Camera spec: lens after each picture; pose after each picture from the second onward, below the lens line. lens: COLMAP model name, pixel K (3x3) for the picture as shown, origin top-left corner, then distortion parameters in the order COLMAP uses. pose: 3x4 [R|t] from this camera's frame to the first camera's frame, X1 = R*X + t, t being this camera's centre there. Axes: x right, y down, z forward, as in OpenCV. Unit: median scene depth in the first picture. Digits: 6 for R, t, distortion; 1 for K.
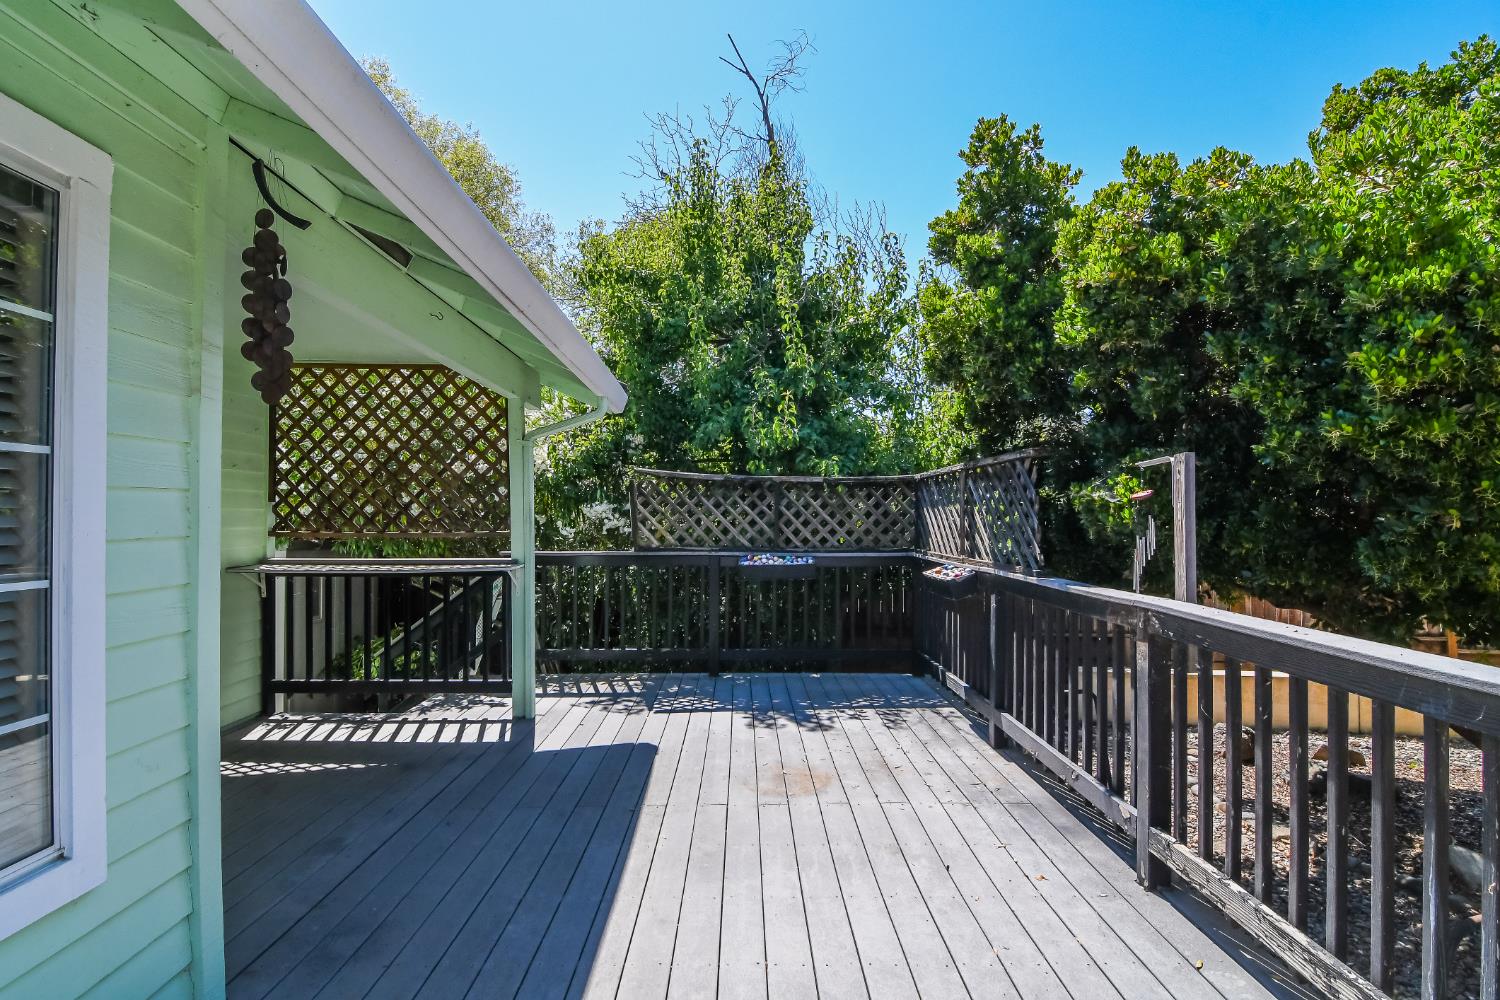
lens RADIAL K [[717.6, 0, 741.6], [0, 717.6, 509.2], [0, 0, 1]] dist [-0.004643, -0.001564]
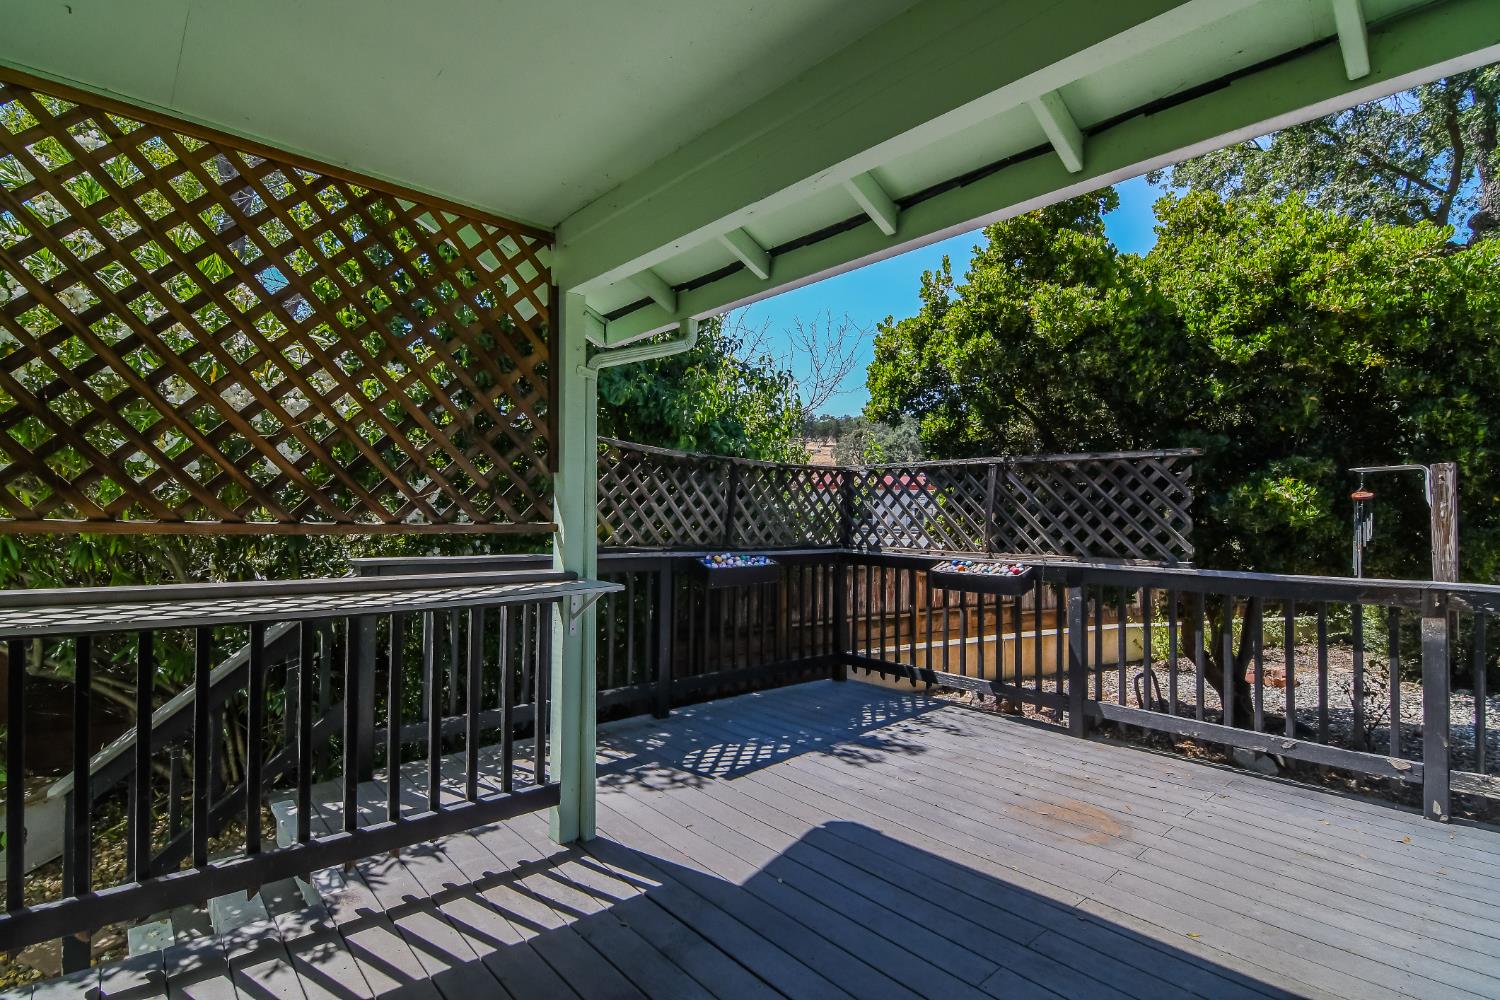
lens RADIAL K [[717.6, 0, 741.6], [0, 717.6, 509.2], [0, 0, 1]] dist [-0.004643, -0.001564]
pose [[0.752447, 0.017090, 0.658431, -0.478050], [-0.021908, 0.999760, -0.000914, 0.014227], [-0.658288, -0.013737, 0.752641, 0.380085]]
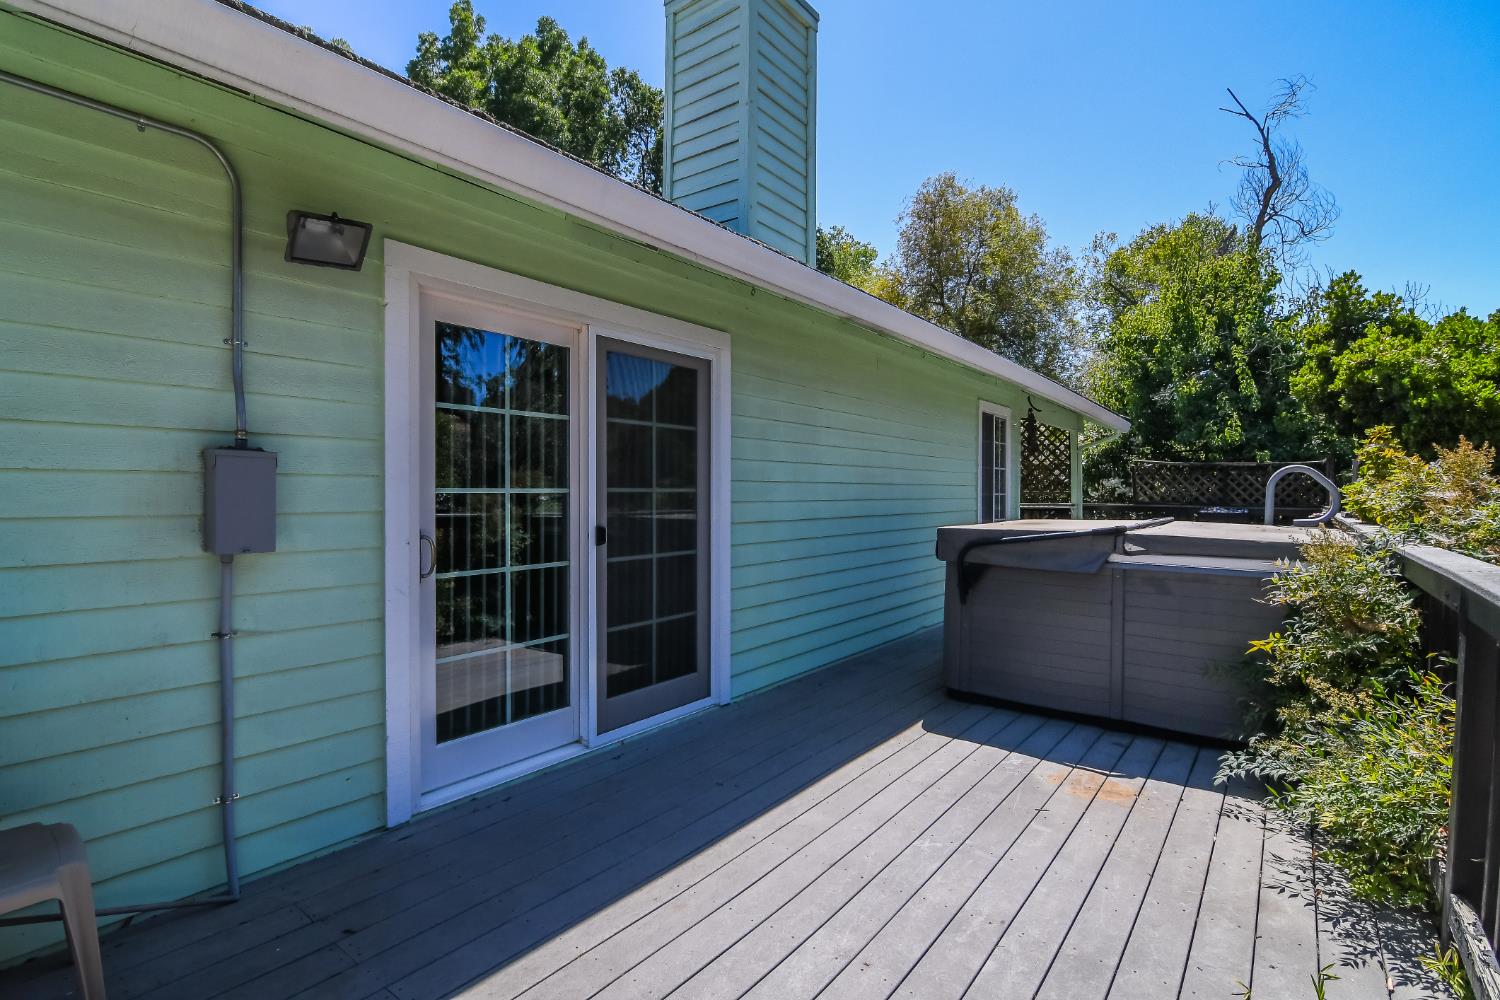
lens RADIAL K [[707.6, 0, 750.0], [0, 707.6, 500.0], [0, 0, 1]] dist [-0.018967, -0.000688]
pose [[0.789394, 0.013612, -0.613736, 0.185079], [-0.000606, 0.999771, 0.021394, 0.008902], [0.613886, -0.016516, 0.789222, -1.059340]]
